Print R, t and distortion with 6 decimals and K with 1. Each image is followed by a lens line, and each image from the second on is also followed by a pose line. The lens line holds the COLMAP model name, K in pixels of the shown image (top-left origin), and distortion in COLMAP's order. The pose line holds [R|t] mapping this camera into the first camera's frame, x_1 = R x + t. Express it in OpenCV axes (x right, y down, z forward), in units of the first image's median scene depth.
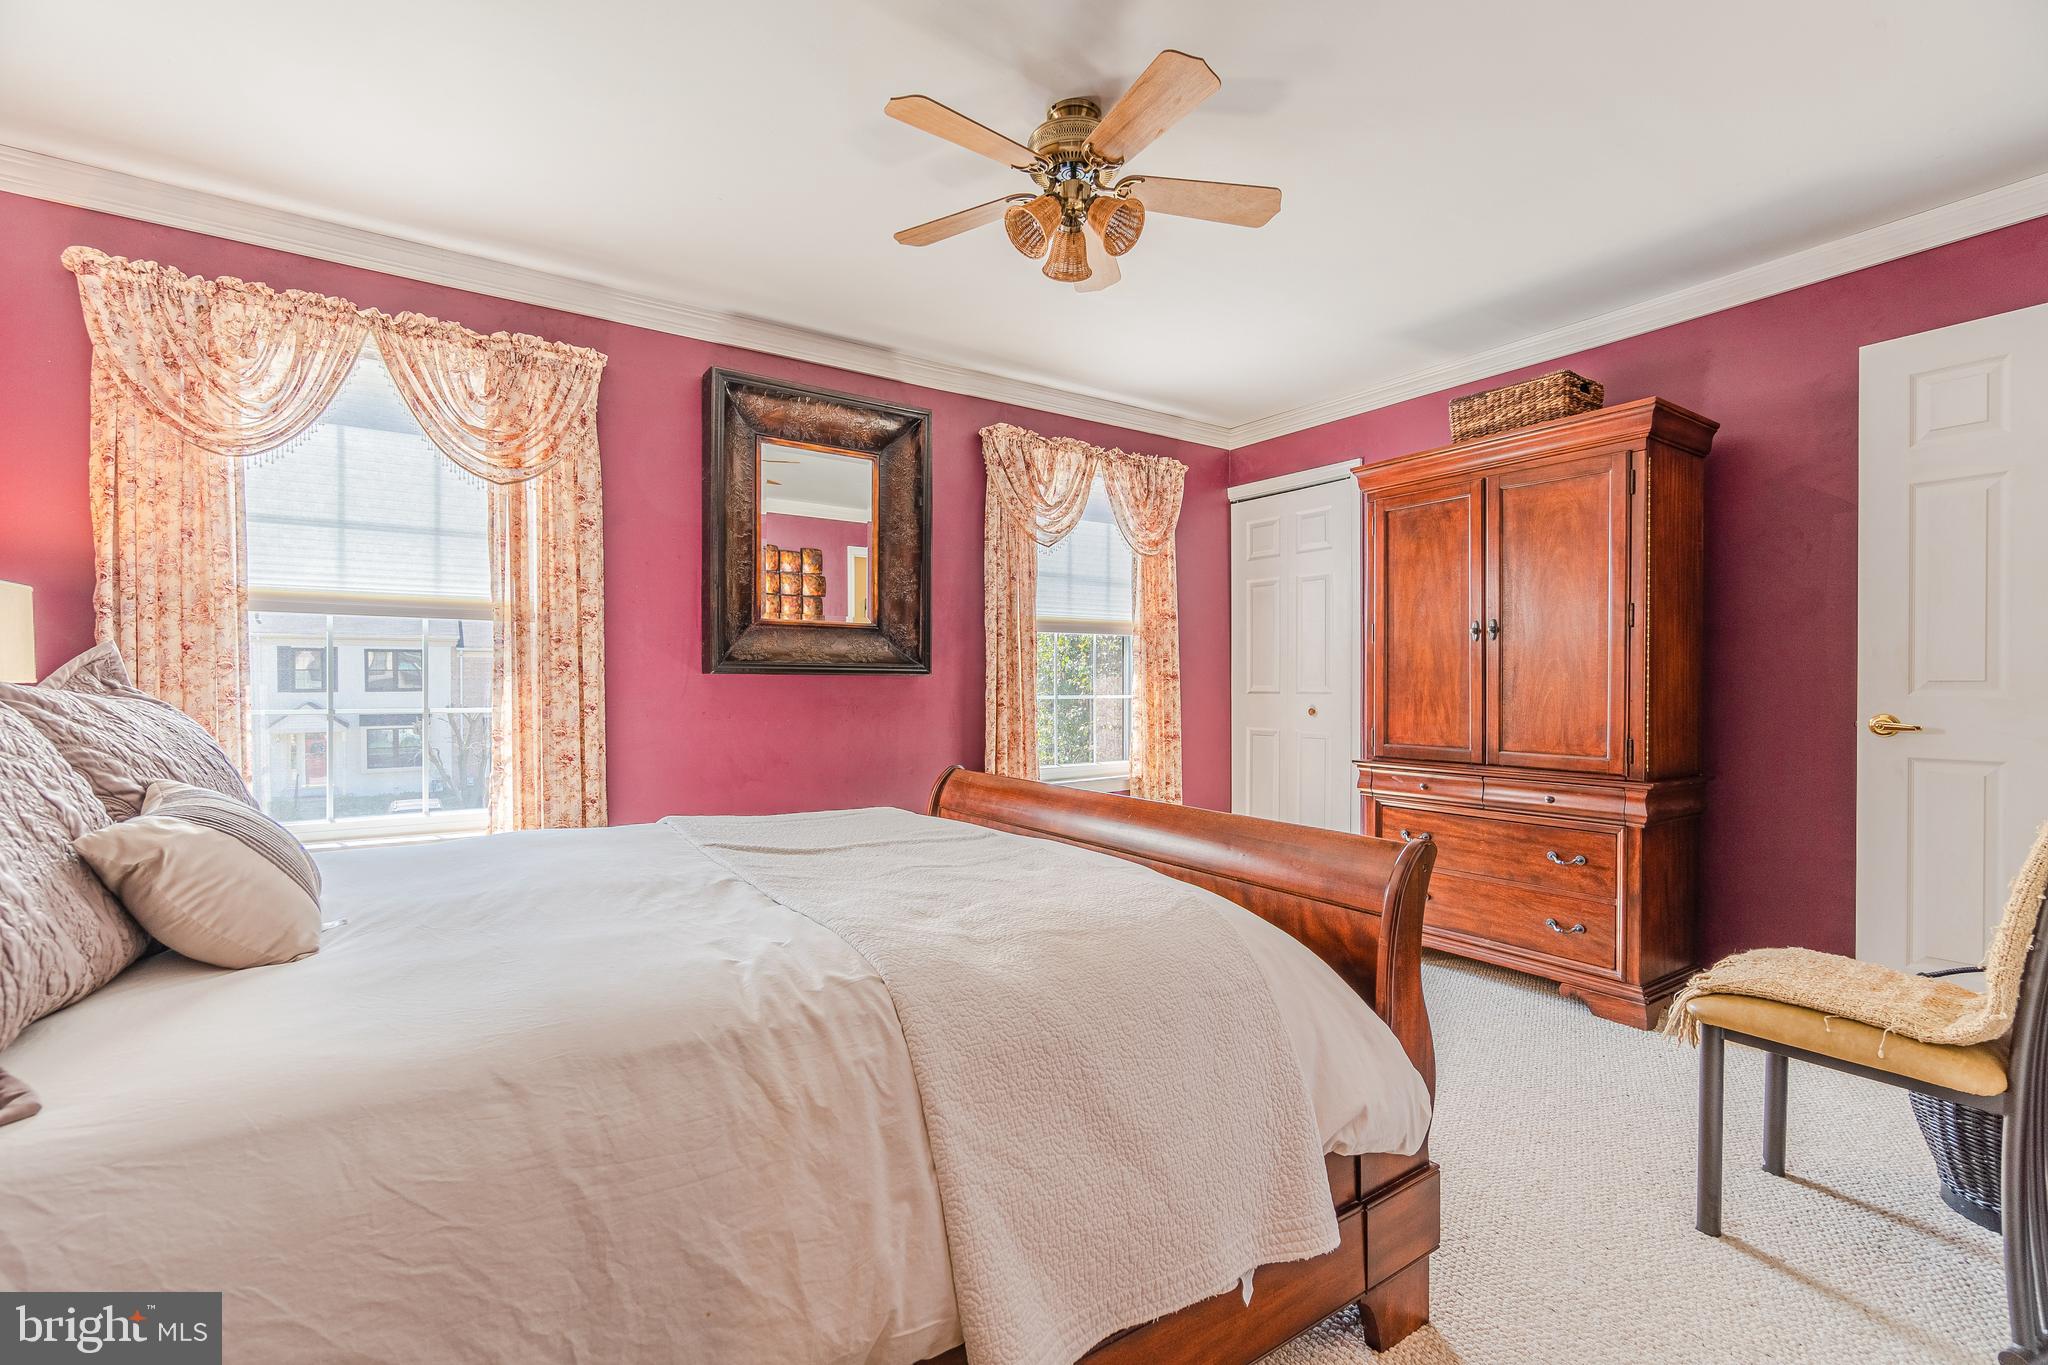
lens RADIAL K [[885.5, 0, 1014.4], [0, 885.5, 688.6], [0, 0, 1]] dist [-0.002365, 0.000917]
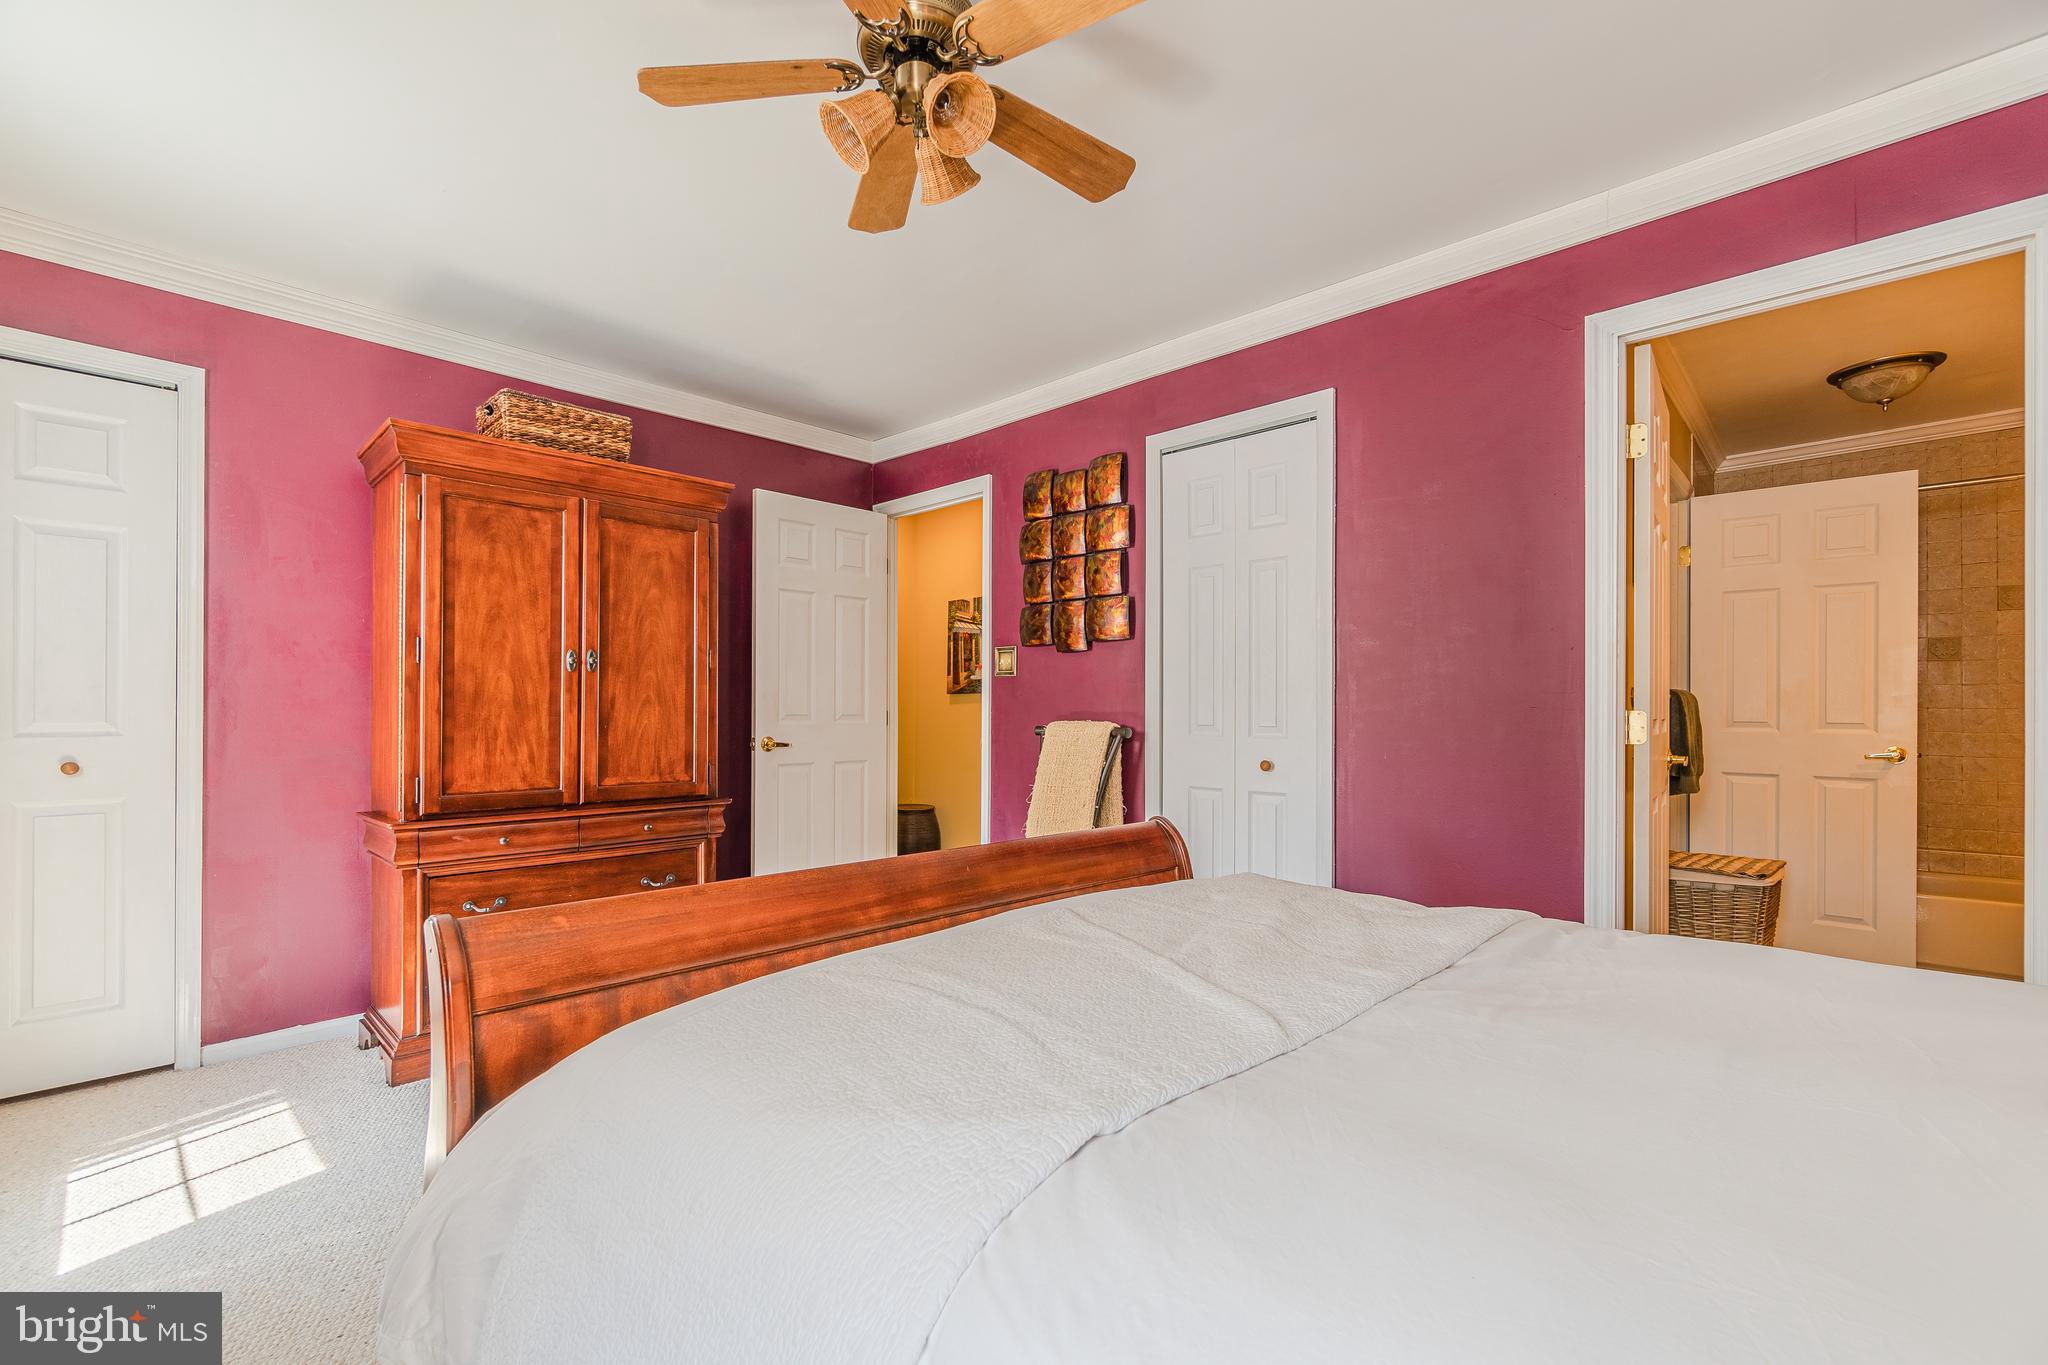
lens RADIAL K [[885.5, 0, 1018.4], [0, 885.5, 699.3], [0, 0, 1]] dist [-0.002365, 0.000917]
pose [[-0.208701, 0.018407, 0.977806, -0.539346], [0.007005, 0.999825, -0.017326, -0.005577], [-0.977954, 0.003234, -0.208793, 0.832308]]
